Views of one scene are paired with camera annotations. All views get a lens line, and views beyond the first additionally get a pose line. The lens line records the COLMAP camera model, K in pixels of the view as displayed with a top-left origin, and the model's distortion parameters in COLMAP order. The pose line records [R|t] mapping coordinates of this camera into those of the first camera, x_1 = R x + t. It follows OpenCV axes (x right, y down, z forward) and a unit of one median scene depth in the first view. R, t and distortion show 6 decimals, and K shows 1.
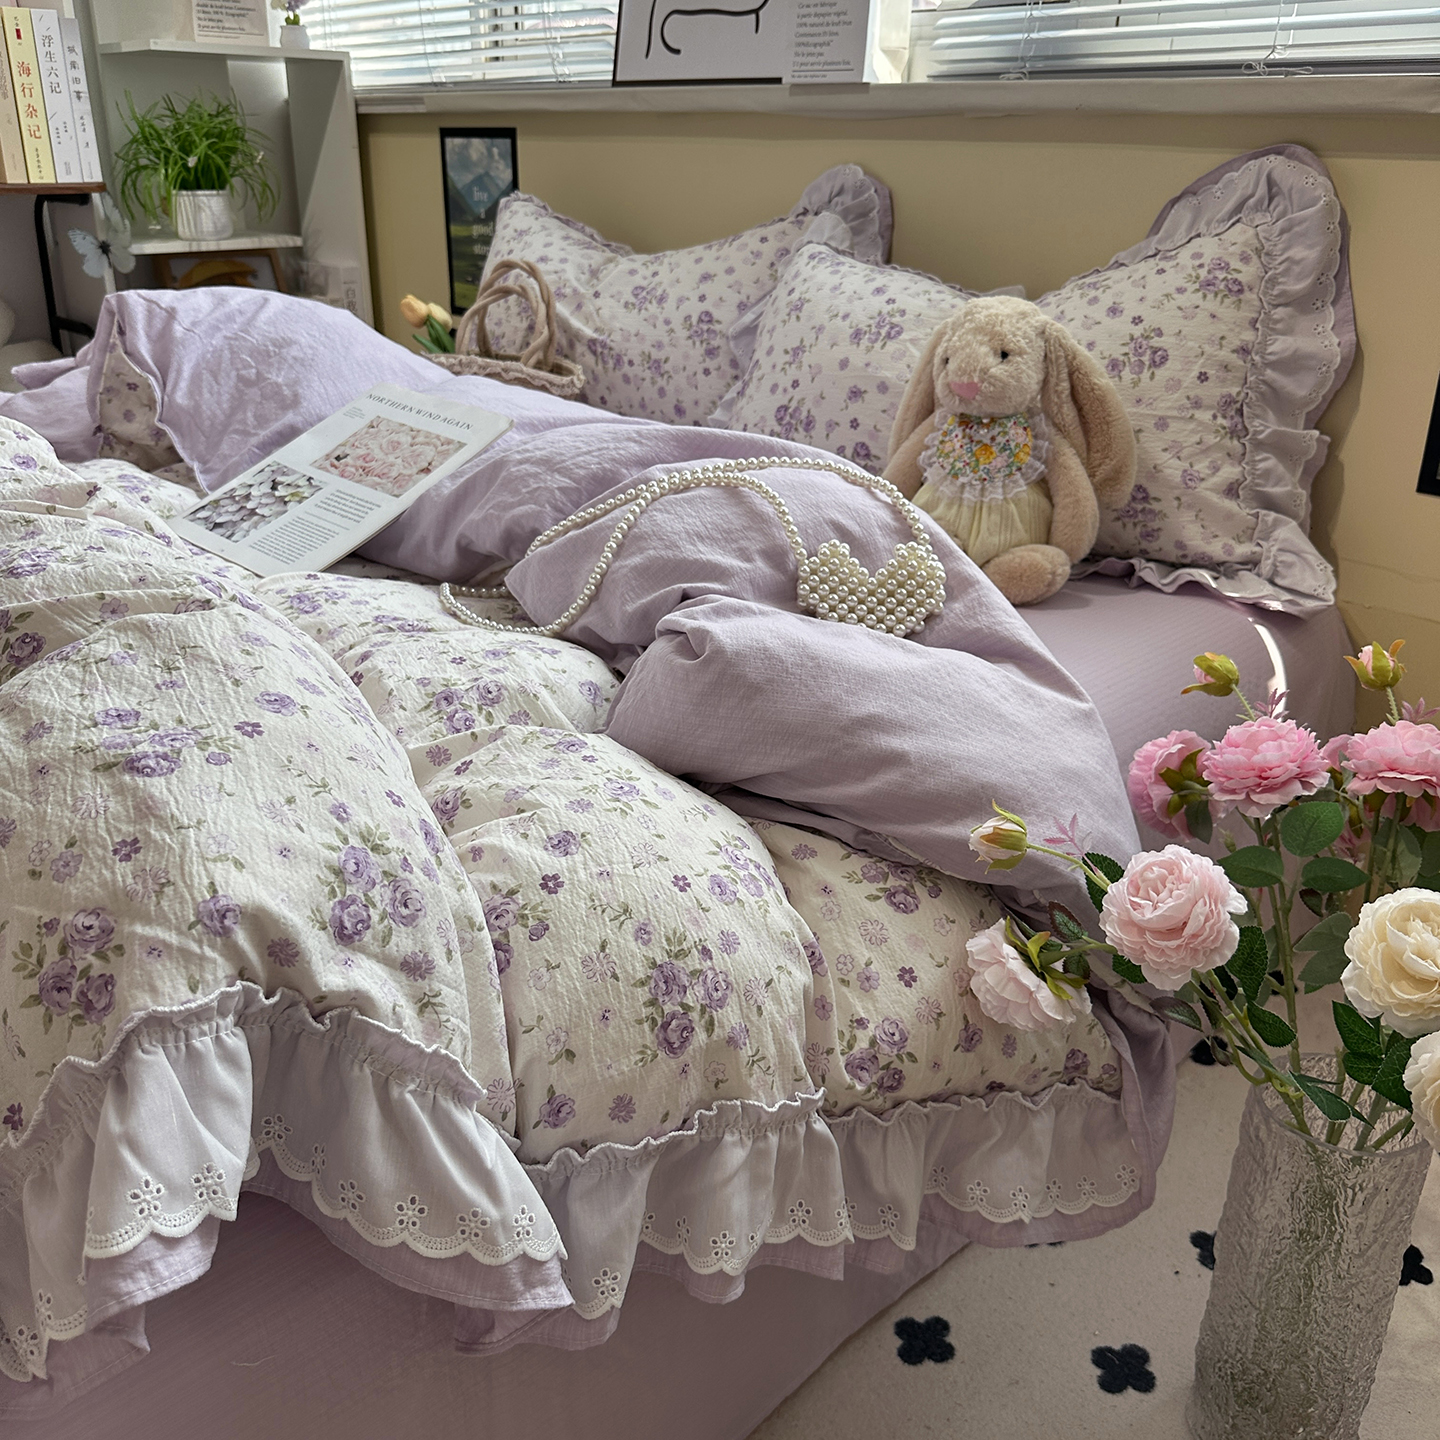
lens RADIAL K [[1387.4, 0, 722.7], [0, 1387.4, 709.3], [0, 0, 1]] dist [-0.022724, 0.000000]
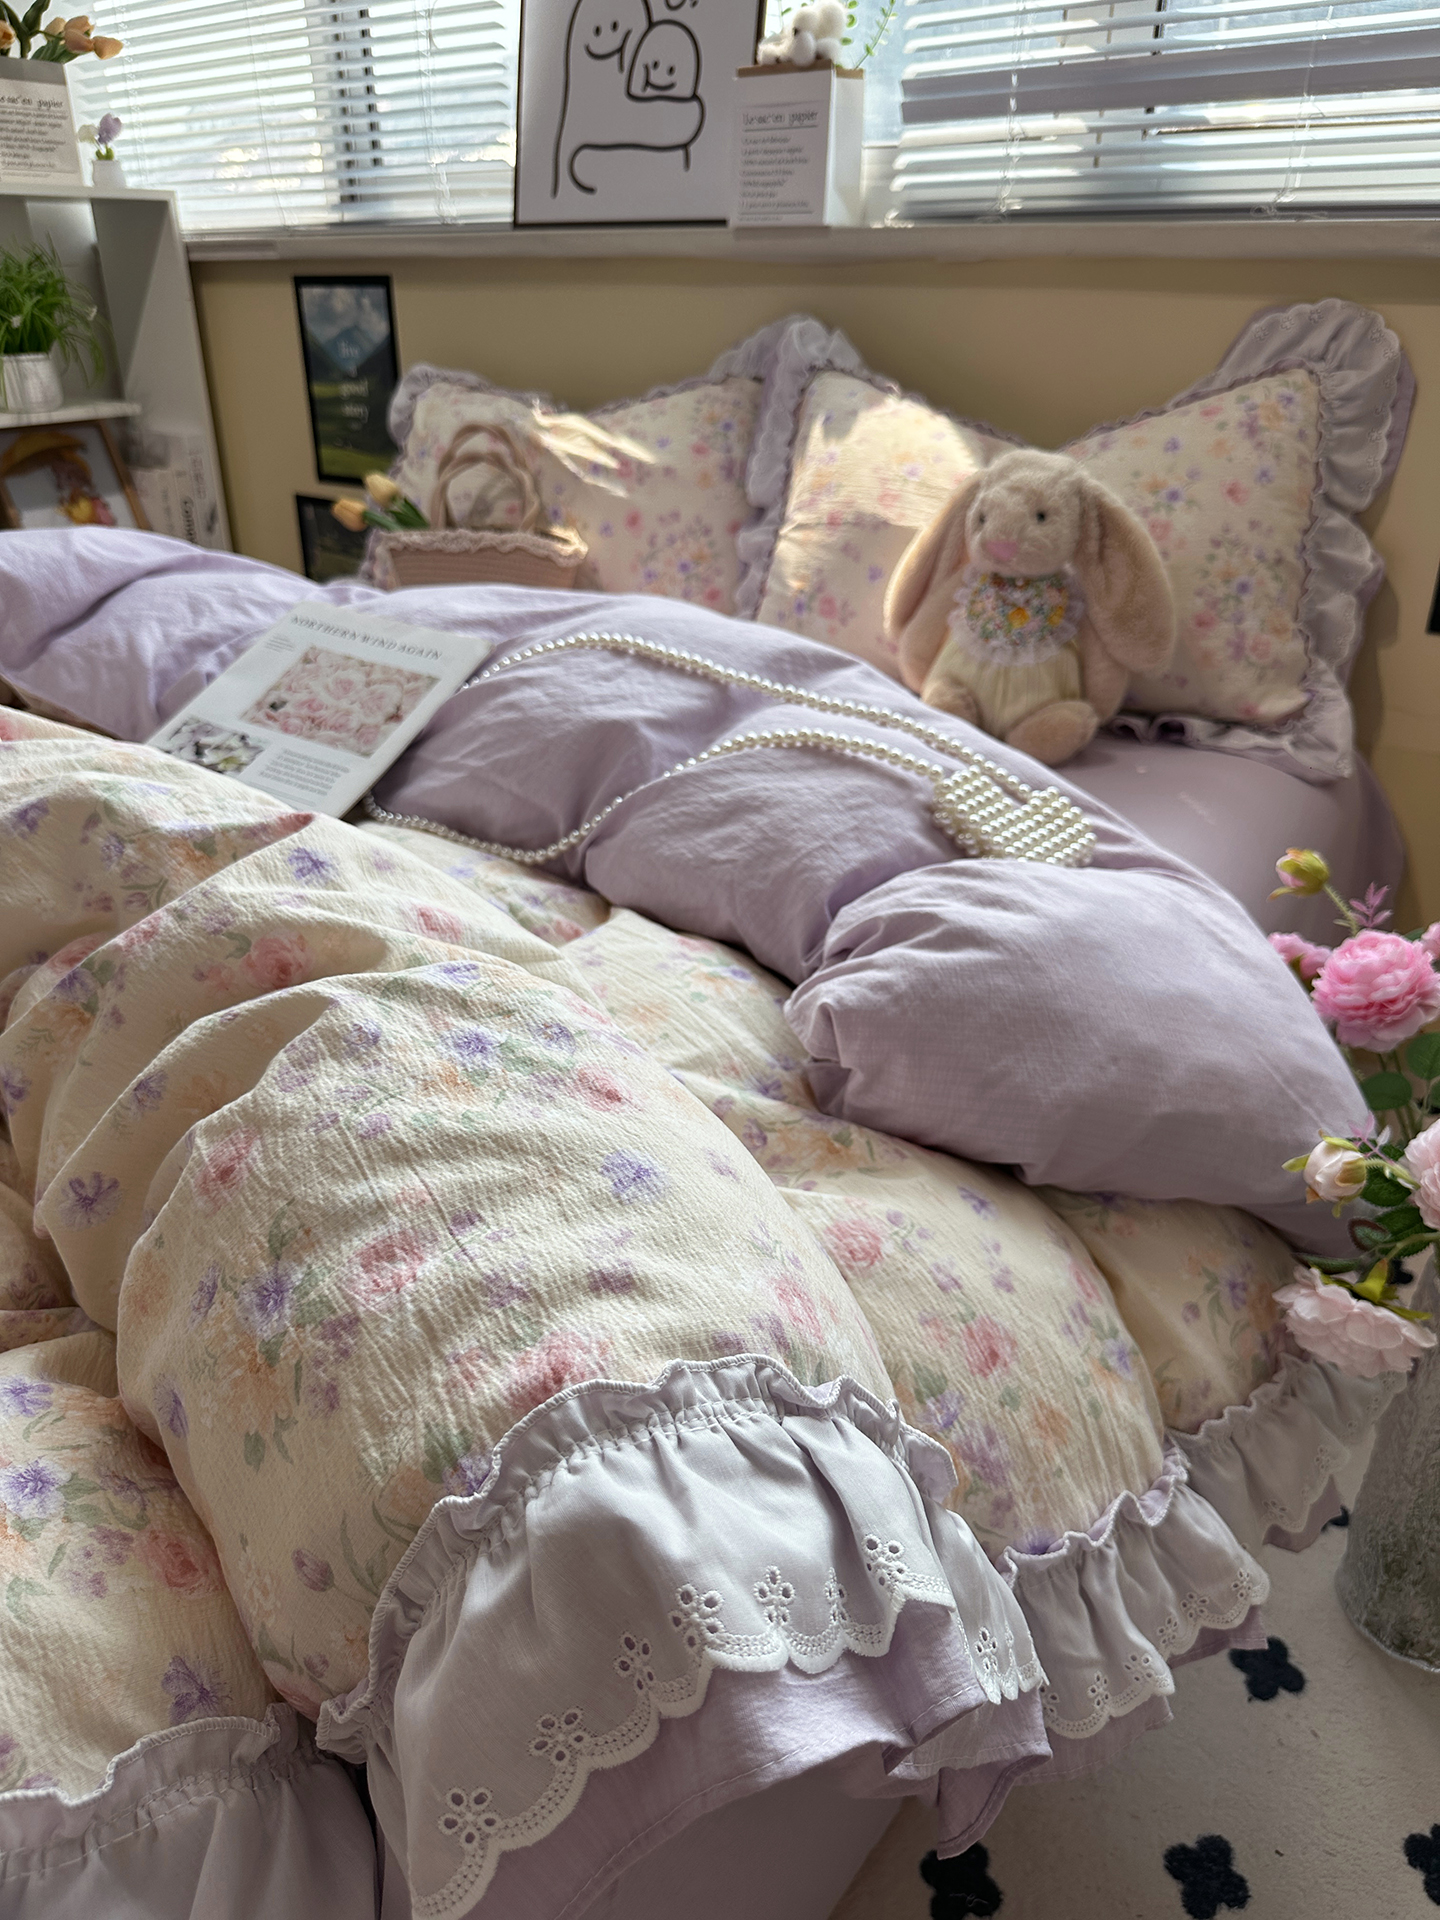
lens RADIAL K [[1404.7, 0, 719.1], [0, 1404.7, 965.3], [0, 0, 1]] dist [-0.023778, 0.002523]
pose [[0.981605, -0.097996, 0.163856, -0.126597], [0.085904, 0.993140, 0.079334, -0.019182], [-0.170506, -0.063798, 0.983289, 0.020140]]
